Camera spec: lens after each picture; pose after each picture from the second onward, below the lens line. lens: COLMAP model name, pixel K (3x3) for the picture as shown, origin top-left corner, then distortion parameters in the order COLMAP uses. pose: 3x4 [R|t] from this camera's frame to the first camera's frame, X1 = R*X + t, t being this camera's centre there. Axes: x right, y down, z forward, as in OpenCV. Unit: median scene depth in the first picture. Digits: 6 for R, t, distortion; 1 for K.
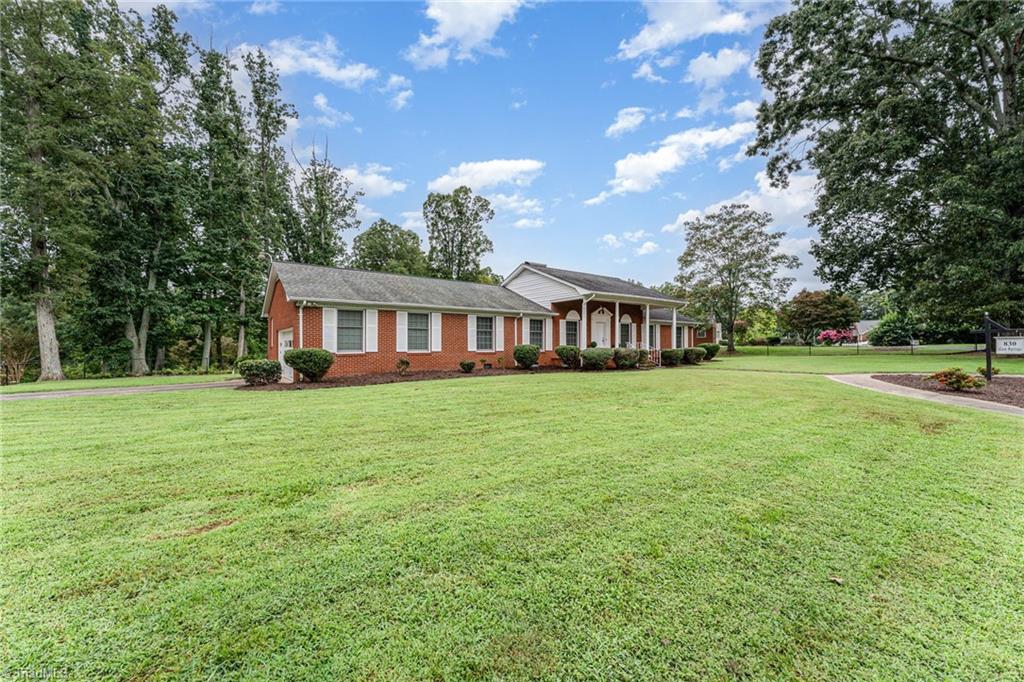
lens RADIAL K [[401.9, 0, 506.7], [0, 401.9, 341.2], [0, 0, 1]] dist [0.001748, 0.000048]
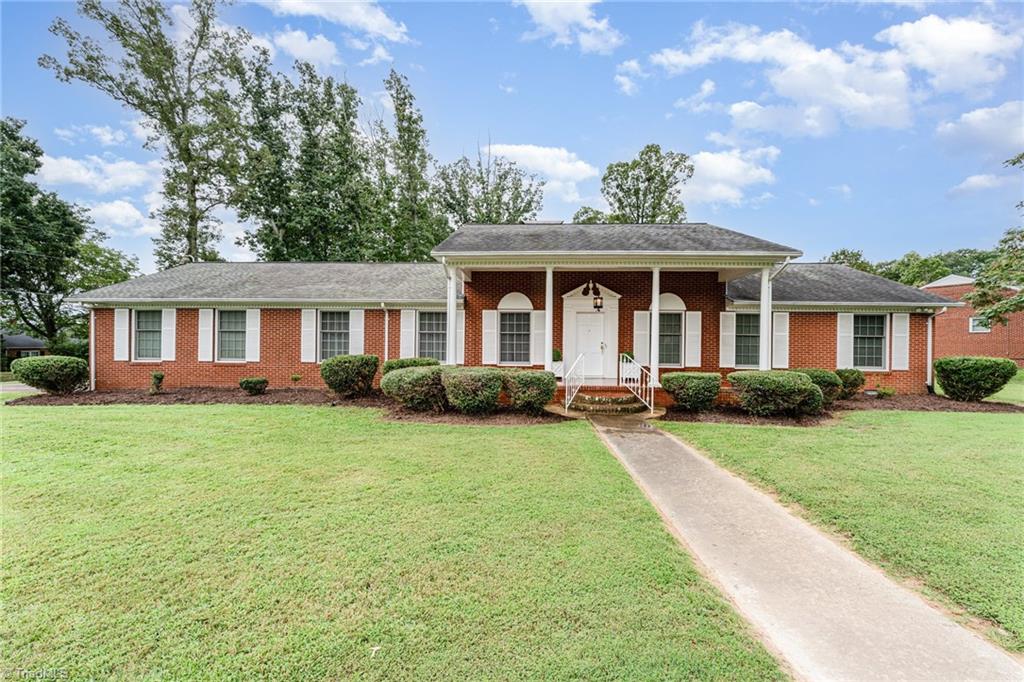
lens RADIAL K [[401.9, 0, 506.7], [0, 401.9, 341.2], [0, 0, 1]] dist [0.001748, 0.000048]
pose [[0.765291, 0.000922, -0.643684, 0.530863], [-0.005451, 0.999972, -0.005049, -0.008704], [0.643661, 0.007373, 0.765275, 0.605467]]
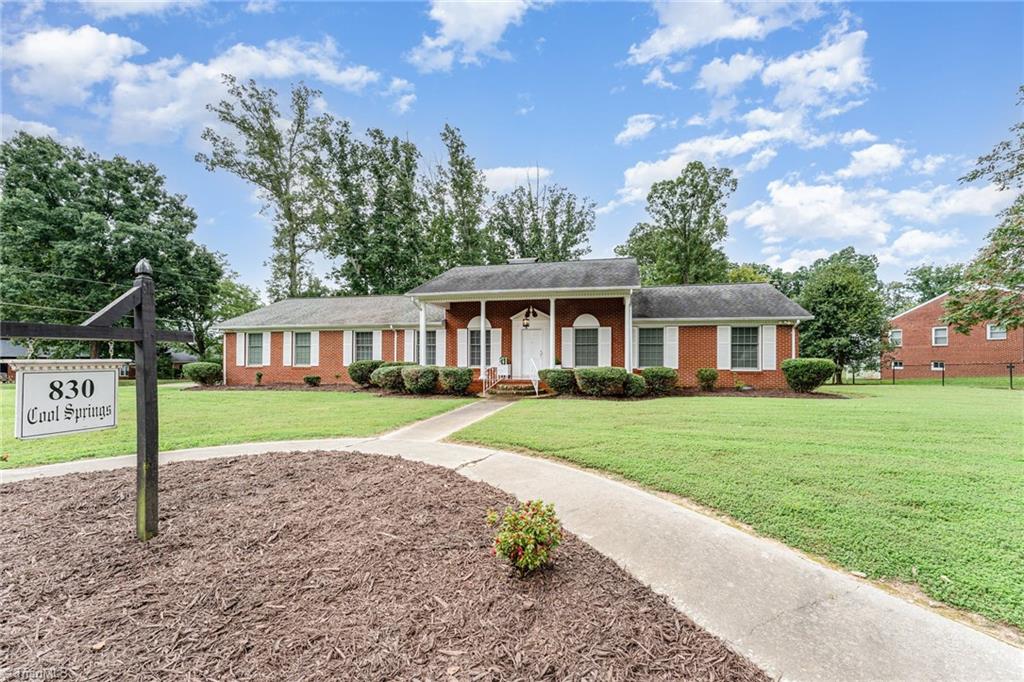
lens RADIAL K [[389.1, 0, 507.5], [0, 389.1, 351.2], [0, 0, 1]] dist [-0.000674, -0.000017]
pose [[0.637687, -0.013632, -0.770175, 0.809269], [0.001288, 0.999861, -0.016631, 0.002438], [0.770294, 0.009614, 0.637616, 0.595762]]
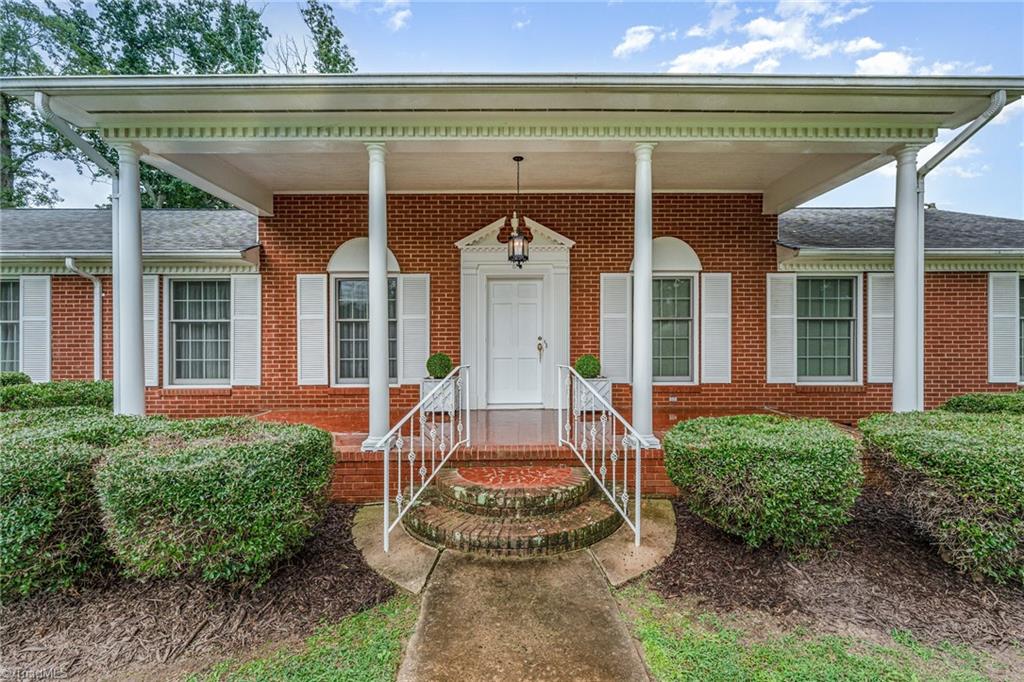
lens RADIAL K [[437.3, 0, 512.0], [0, 437.3, 341.0], [0, 0, 1]] dist [0.000383, 0.000001]
pose [[0.806728, -0.005126, -0.590900, 0.436753], [0.008713, 0.999957, 0.003220, -0.008953], [0.590858, -0.007746, 0.806738, 0.863955]]
